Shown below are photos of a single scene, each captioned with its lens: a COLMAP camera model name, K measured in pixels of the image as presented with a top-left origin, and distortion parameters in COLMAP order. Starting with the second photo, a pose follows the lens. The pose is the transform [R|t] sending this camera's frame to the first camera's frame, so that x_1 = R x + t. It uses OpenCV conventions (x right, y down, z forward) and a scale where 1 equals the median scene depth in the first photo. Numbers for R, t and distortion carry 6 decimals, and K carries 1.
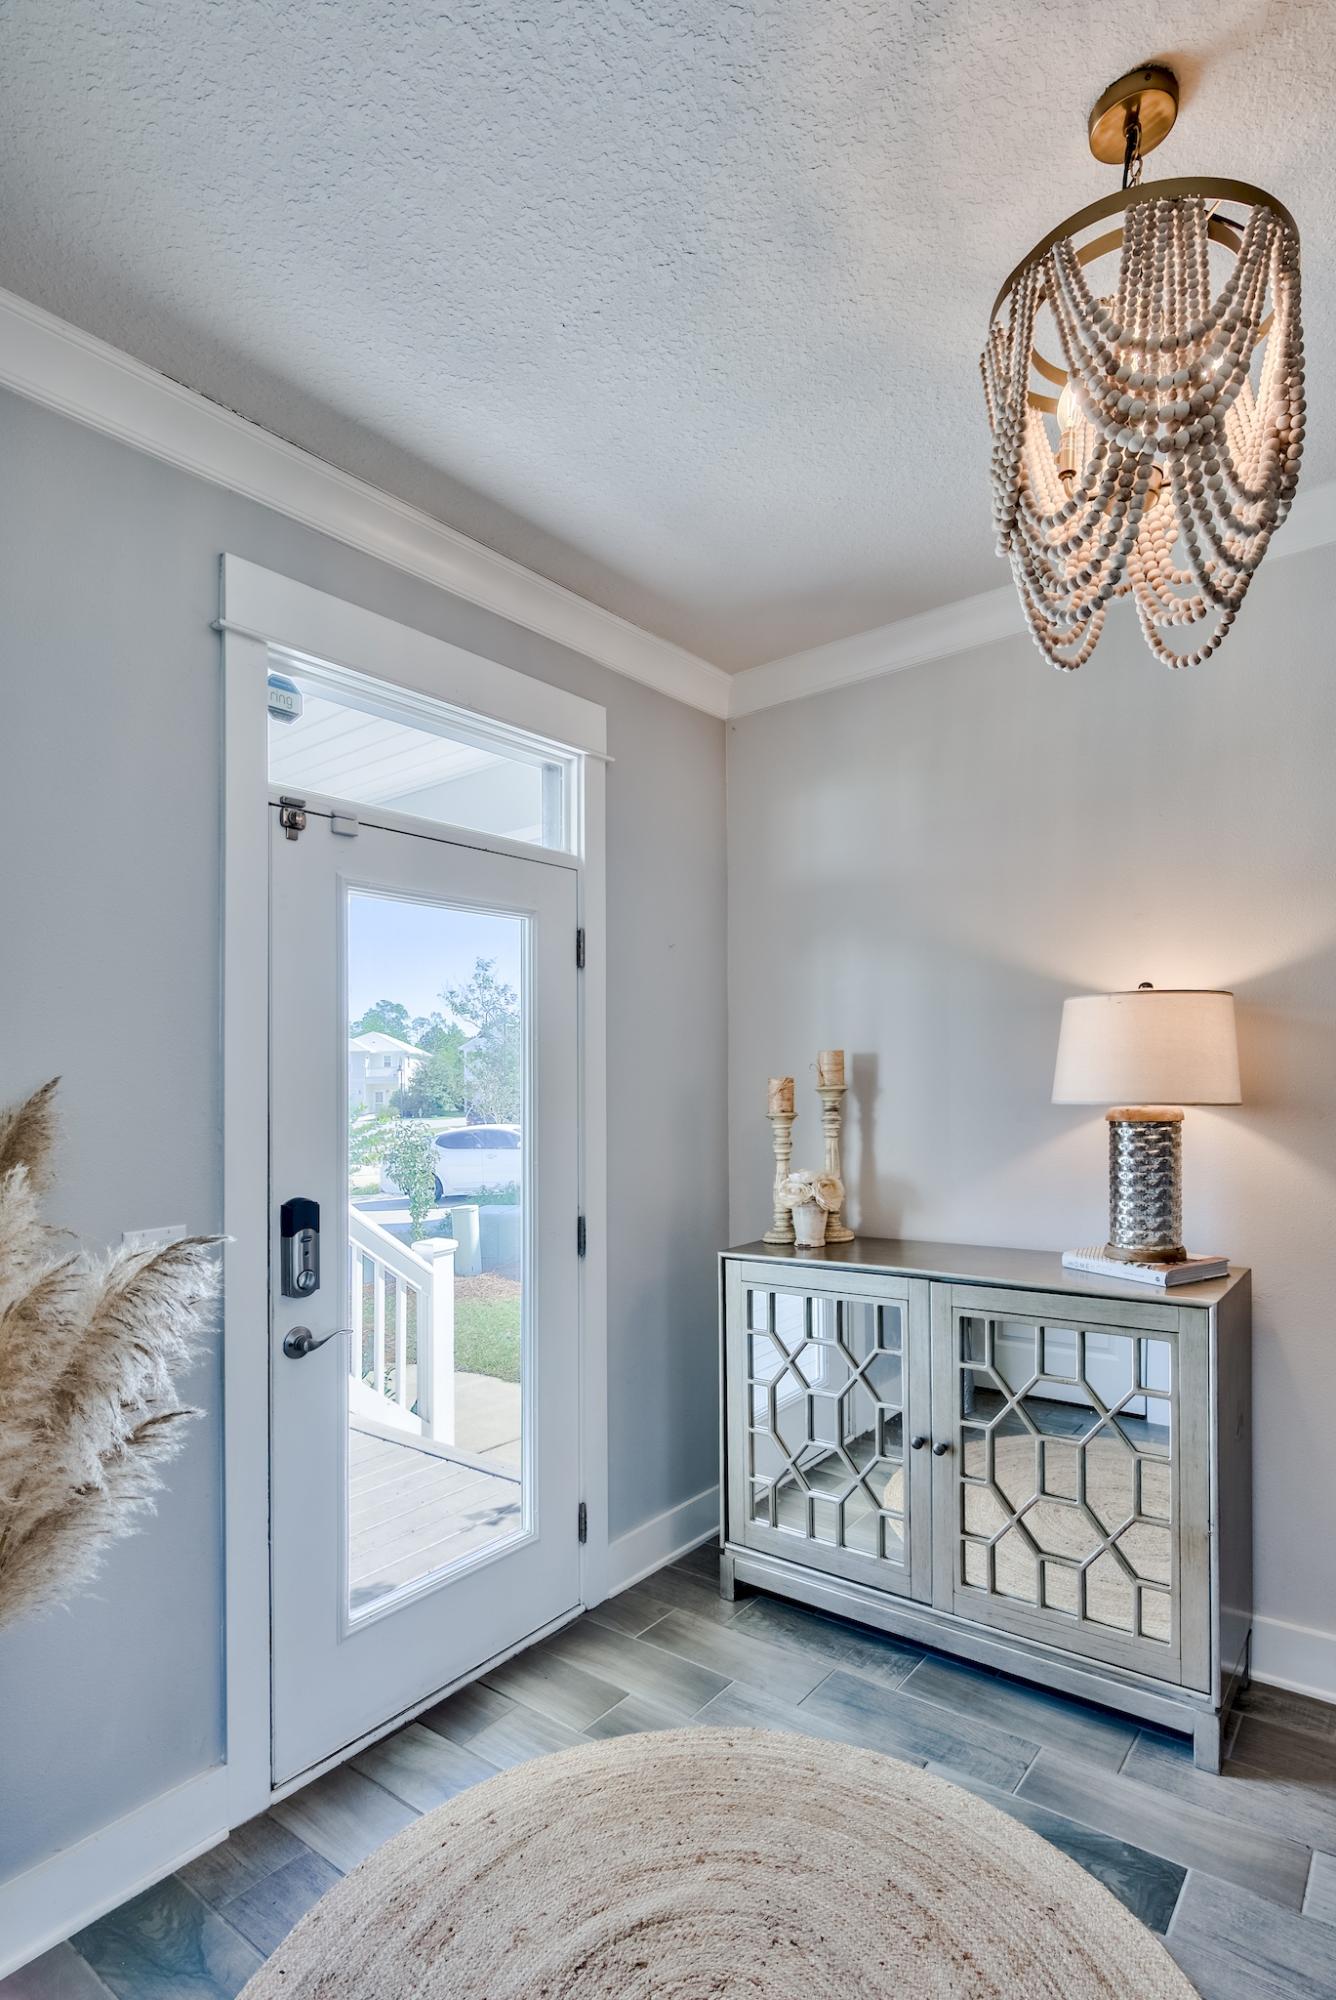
lens RADIAL K [[983.1, 0, 717.5], [0, 983.1, 1093.3], [0, 0, 1]] dist [-0.003838, -0.000273]
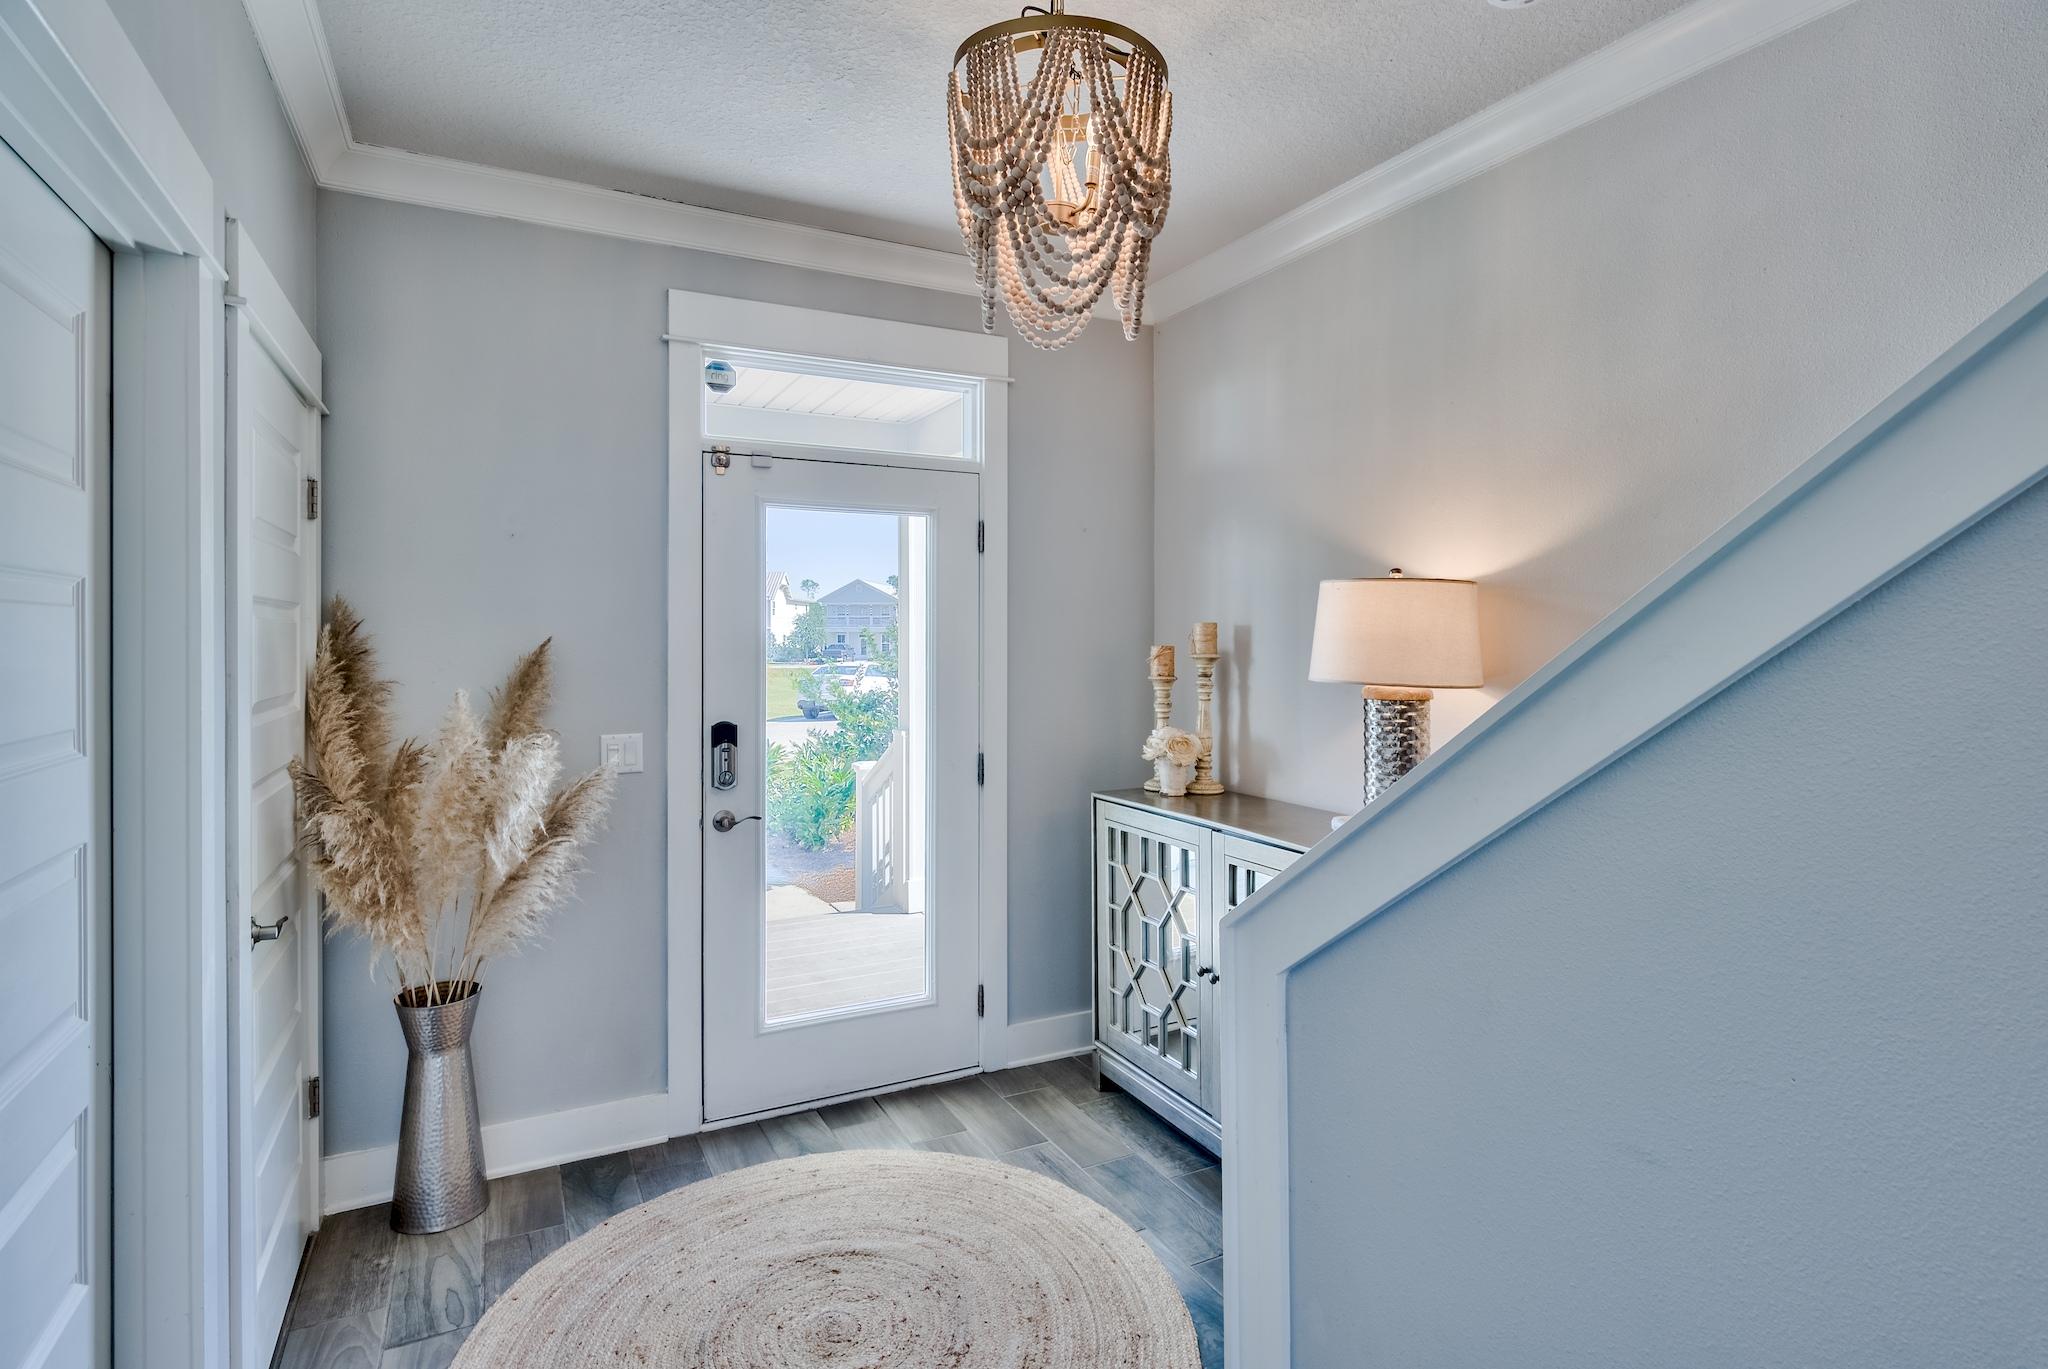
lens RADIAL K [[1007.4, 0, 1073.9], [0, 1007.4, 659.7], [0, 0, 1]] dist [-0.003851, -0.000246]
pose [[0.915530, 0.035953, -0.400640, 0.559377], [-0.029910, 0.999325, 0.021328, -0.027152], [0.401137, -0.007543, 0.915987, -0.134300]]
